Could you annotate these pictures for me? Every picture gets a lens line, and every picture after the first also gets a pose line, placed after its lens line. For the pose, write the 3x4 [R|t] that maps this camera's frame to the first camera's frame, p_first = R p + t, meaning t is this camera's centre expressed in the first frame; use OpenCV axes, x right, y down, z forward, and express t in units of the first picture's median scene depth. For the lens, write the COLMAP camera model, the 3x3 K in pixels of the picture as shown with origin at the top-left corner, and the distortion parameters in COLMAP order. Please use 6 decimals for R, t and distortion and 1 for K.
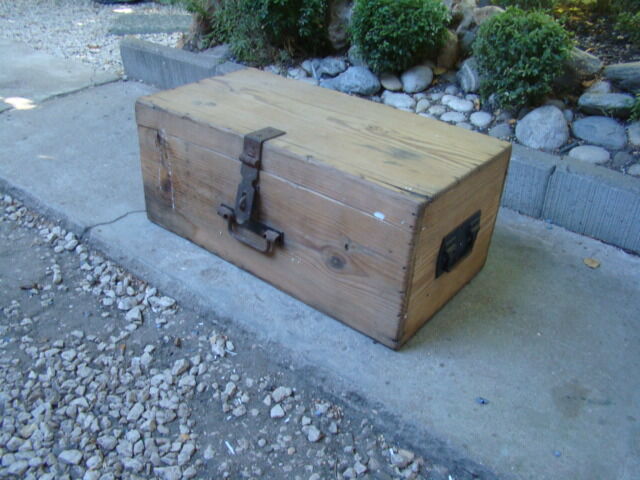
lens RADIAL K [[597.5, 0, 320.0], [0, 597.5, 240.0], [0, 0, 1]] dist [-0.183979, 0.121775]
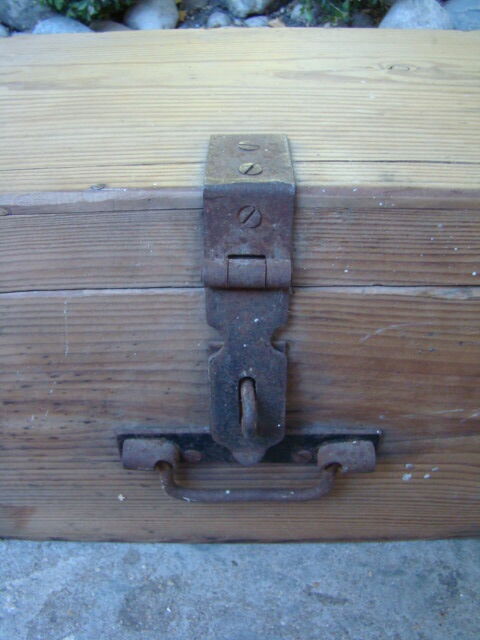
lens RADIAL K [[597.5, 0, 235.7], [0, 597.5, 325.0], [0, 0, 1]] dist [-0.183979, 0.121775]
pose [[0.780733, -0.438087, 0.445574, -0.221890], [0.365682, 0.898541, 0.242696, -0.158444], [-0.506689, -0.026542, 0.861720, 0.682392]]
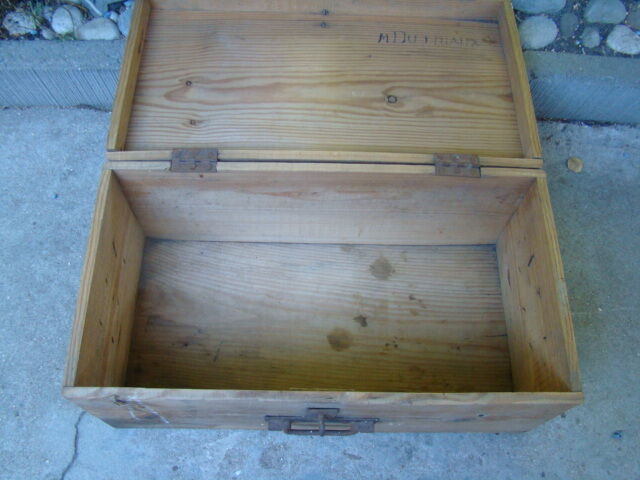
lens RADIAL K [[597.5, 0, 320.0], [0, 597.5, 240.0], [0, 0, 1]] dist [-0.183979, 0.121775]
pose [[0.797040, -0.551063, 0.247097, -0.165259], [0.324817, 0.736090, 0.593856, -0.600719], [-0.509138, -0.393066, 0.765688, 0.484224]]
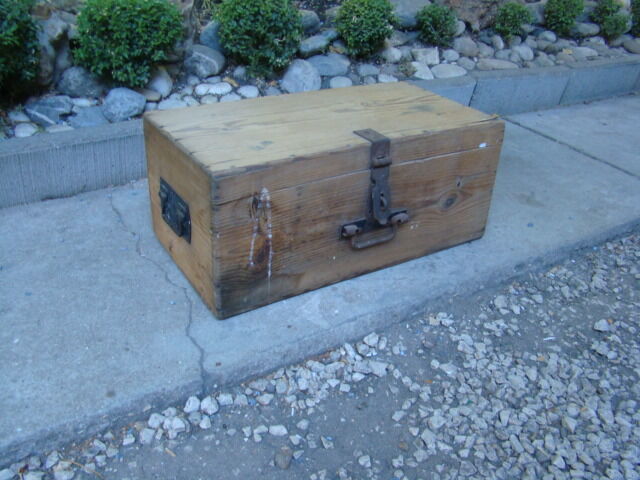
lens RADIAL K [[597.5, 0, 320.0], [0, 597.5, 240.0], [0, 0, 1]] dist [-0.183979, 0.121775]
pose [[0.334367, -0.495934, 0.801404, -0.938520], [0.455800, 0.829379, 0.323074, -0.360354], [-0.824891, 0.257255, 0.503363, 0.526777]]
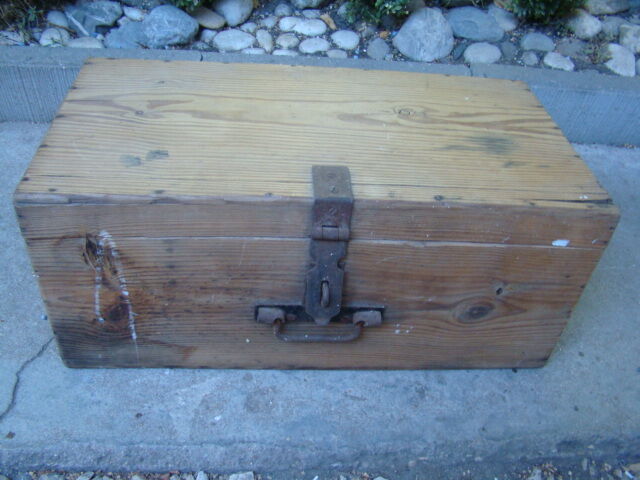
lens RADIAL K [[597.5, 0, 320.0], [0, 597.5, 240.0], [0, 0, 1]] dist [-0.183979, 0.121775]
pose [[0.741543, -0.423428, 0.520406, -0.396261], [0.303728, 0.903512, 0.302350, -0.279527], [-0.598217, -0.066143, 0.798600, 0.454322]]
